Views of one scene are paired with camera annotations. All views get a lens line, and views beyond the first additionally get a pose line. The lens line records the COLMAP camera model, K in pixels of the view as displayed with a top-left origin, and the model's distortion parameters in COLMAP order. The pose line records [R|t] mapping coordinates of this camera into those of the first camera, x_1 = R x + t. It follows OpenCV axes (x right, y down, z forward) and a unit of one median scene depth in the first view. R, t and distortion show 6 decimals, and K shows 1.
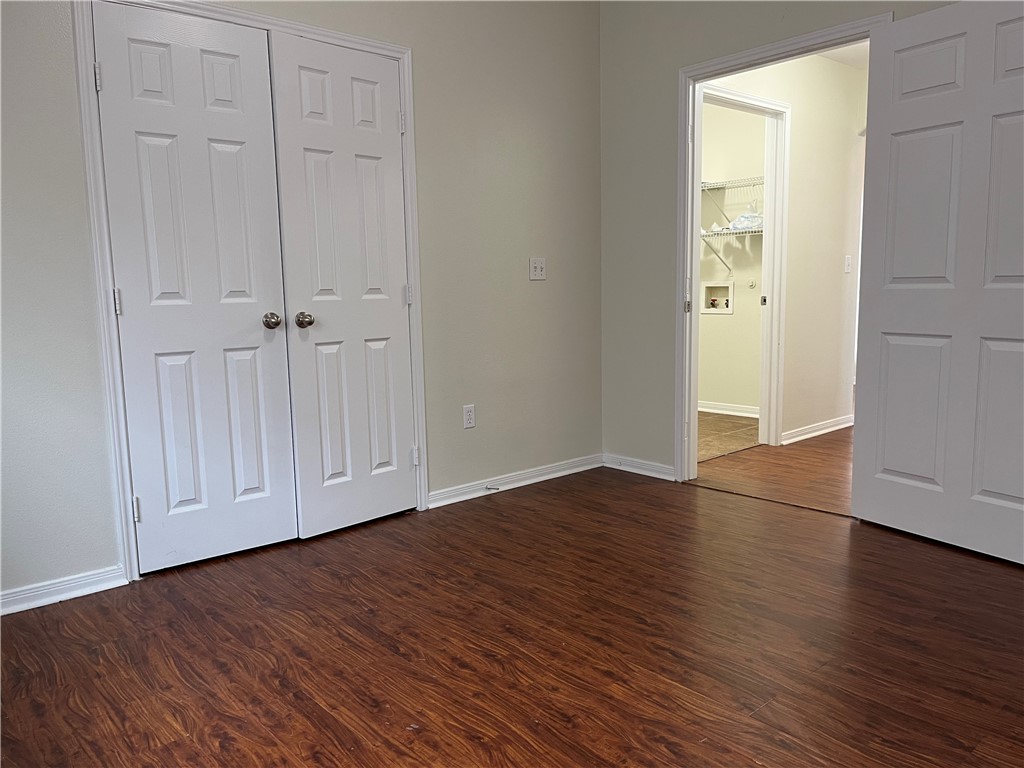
lens RADIAL K [[780.0, 0, 515.0], [0, 780.0, 384.4], [0, 0, 1]] dist [0.042684, -0.055463]
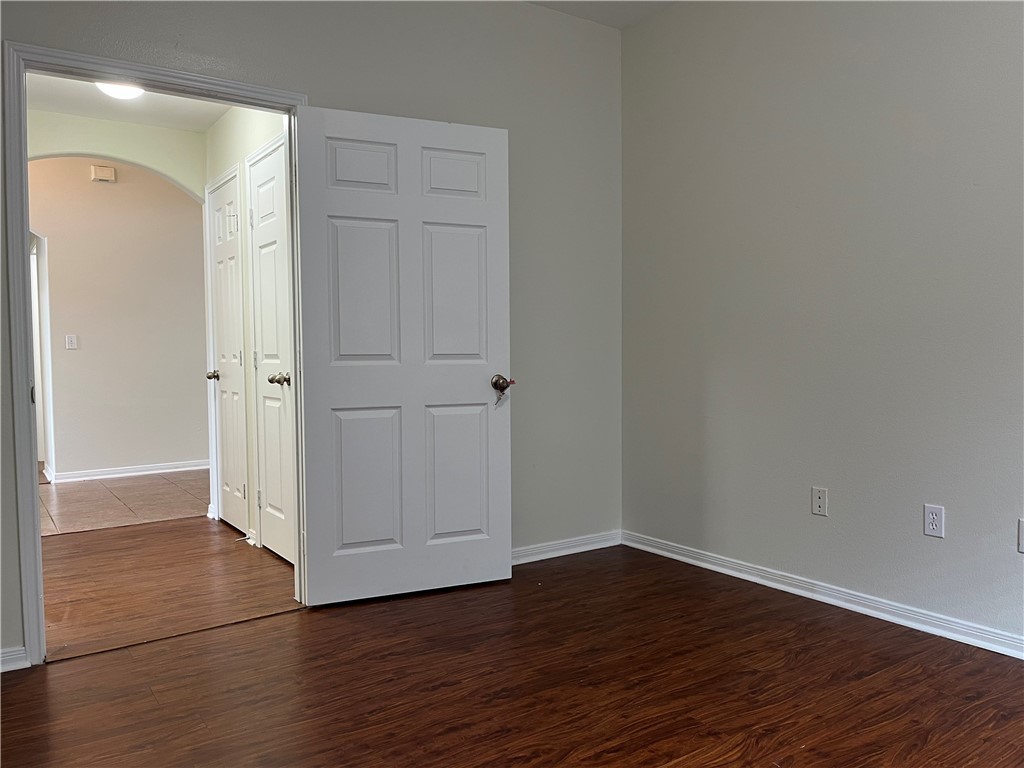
lens RADIAL K [[780.0, 0, 515.7], [0, 780.0, 384.7], [0, 0, 1]] dist [0.042684, -0.055463]
pose [[0.114982, -0.025646, 0.993036, -0.509456], [0.133674, 0.990974, 0.010115, -0.077676], [-0.984332, 0.131580, 0.117373, 0.668434]]
